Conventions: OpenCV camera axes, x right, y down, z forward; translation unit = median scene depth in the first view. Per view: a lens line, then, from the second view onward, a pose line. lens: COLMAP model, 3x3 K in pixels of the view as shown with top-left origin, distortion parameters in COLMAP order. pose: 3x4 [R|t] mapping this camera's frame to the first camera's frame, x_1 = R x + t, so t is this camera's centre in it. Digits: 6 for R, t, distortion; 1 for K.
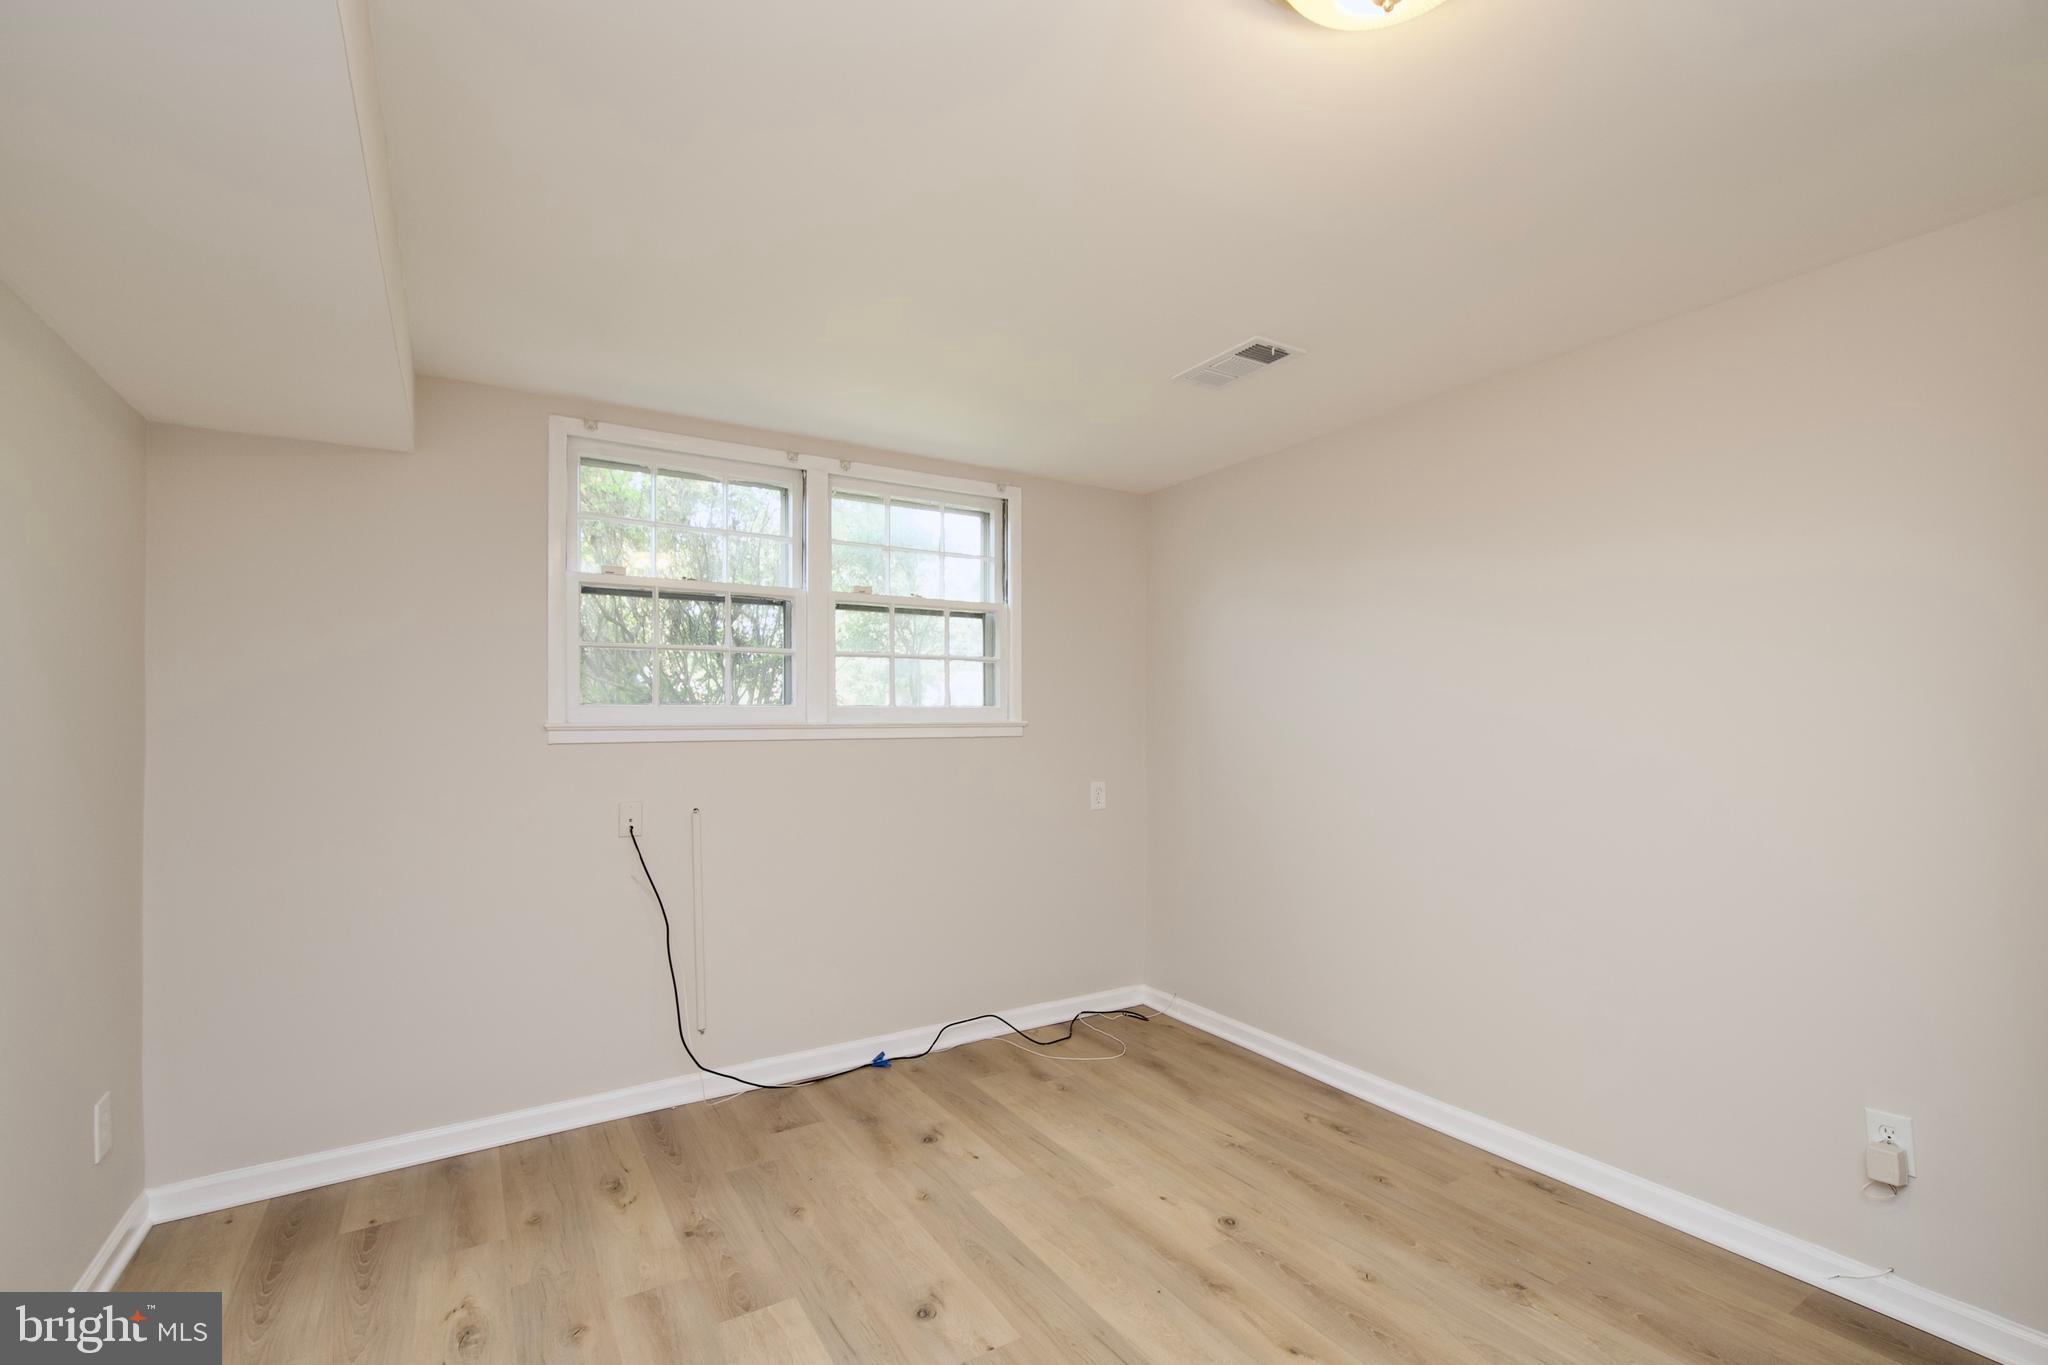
lens RADIAL K [[903.5, 0, 1038.4], [0, 903.5, 711.9], [0, 0, 1]] dist [0.013439, -0.007733]
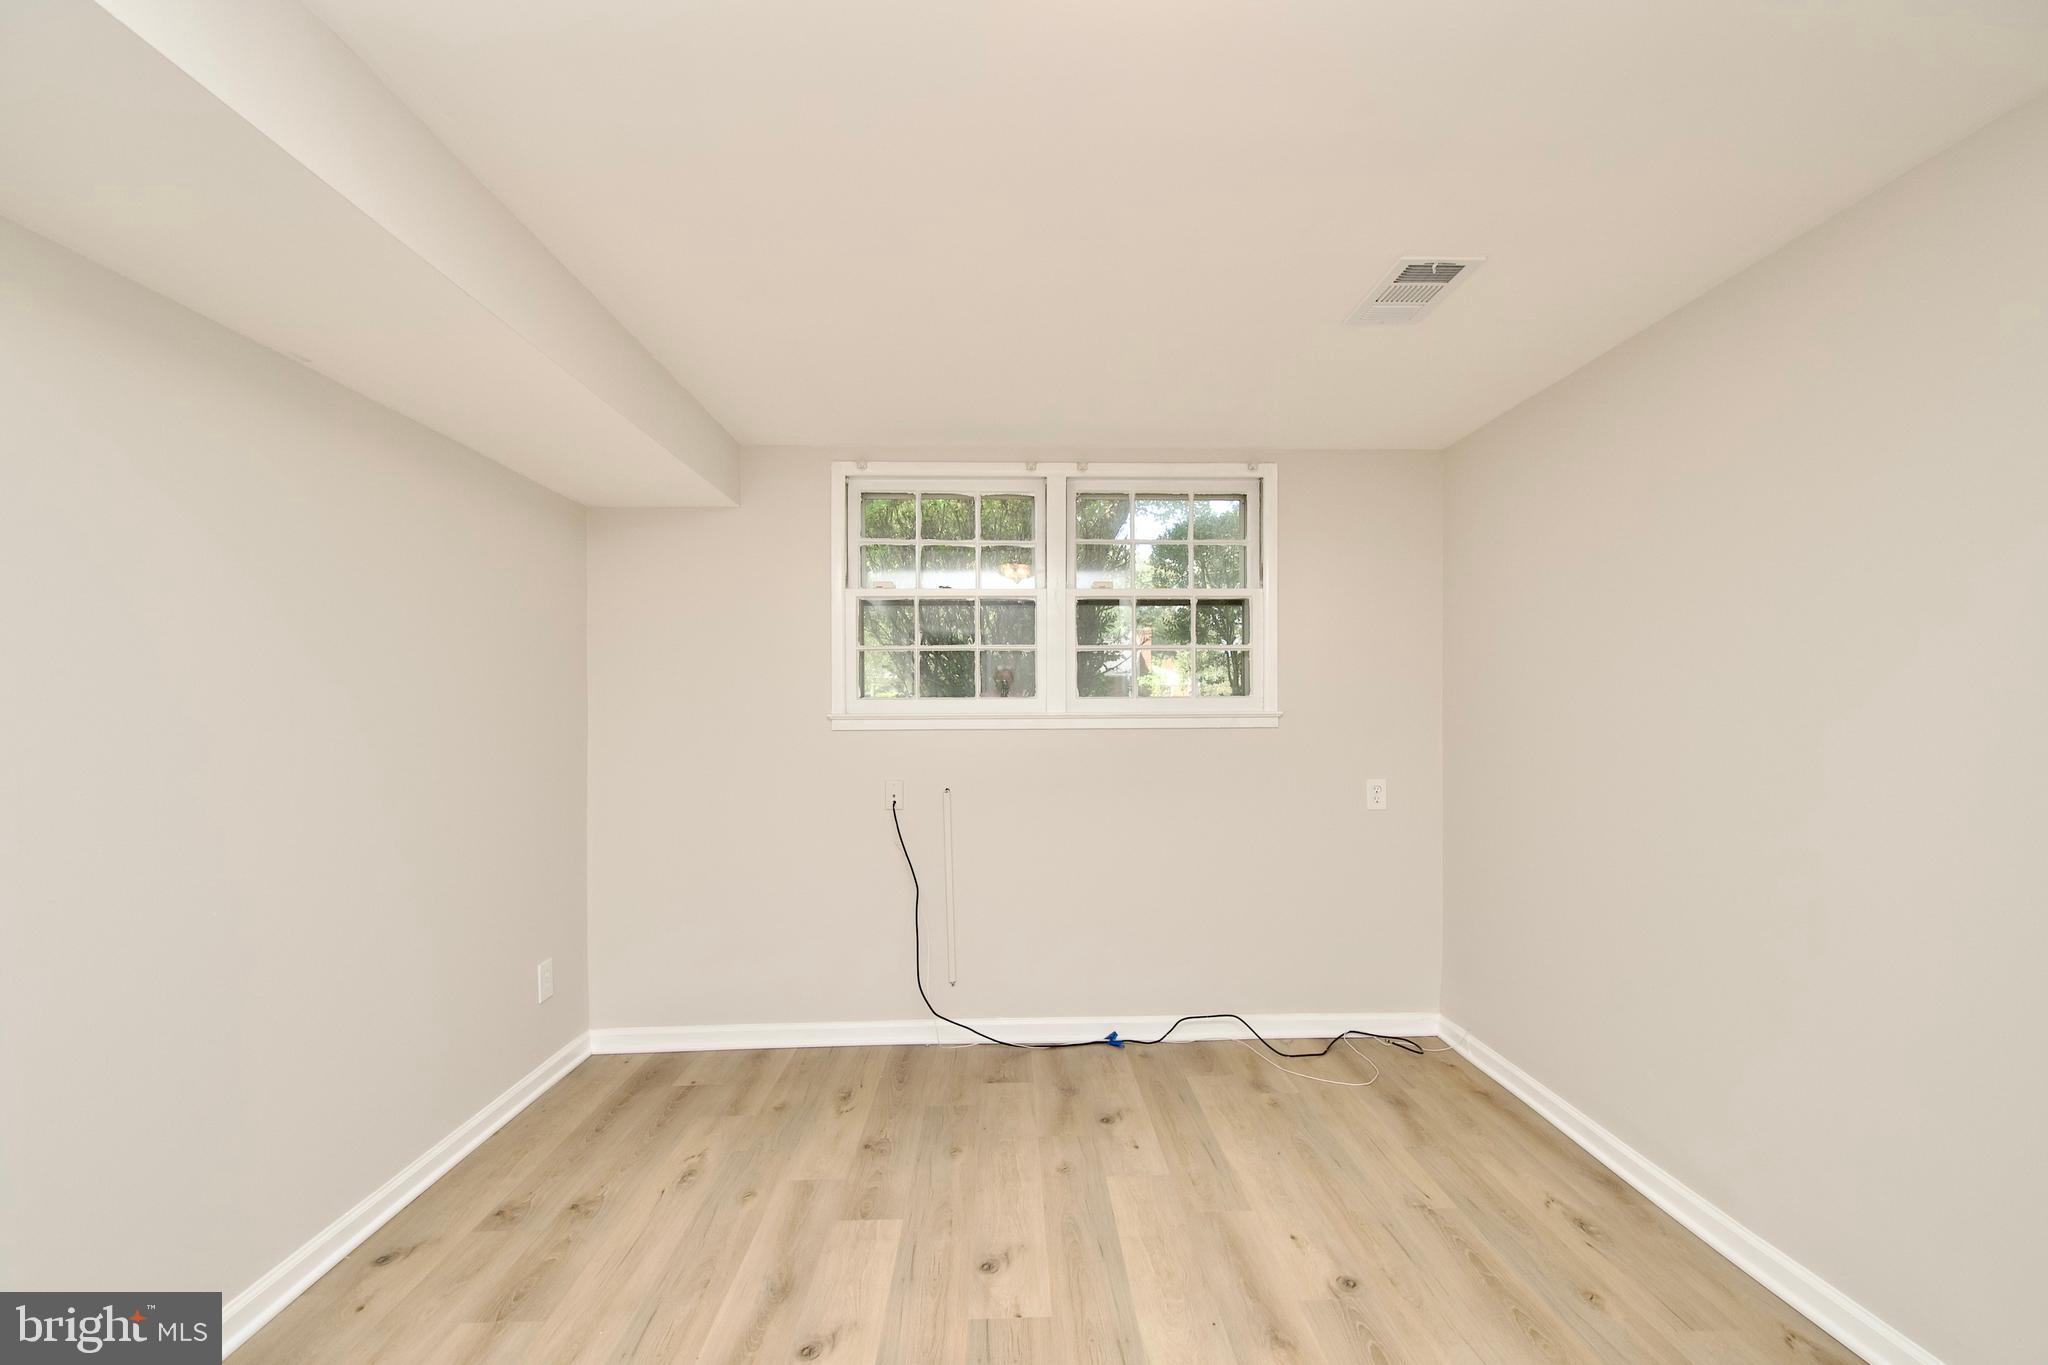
lens RADIAL K [[903.5, 0, 1038.4], [0, 903.5, 711.9], [0, 0, 1]] dist [0.013439, -0.007733]
pose [[0.865193, -0.000452, -0.501438, 0.313664], [0.005625, 0.999945, 0.008803, 0.001033], [0.501407, -0.010437, 0.865149, 0.077762]]
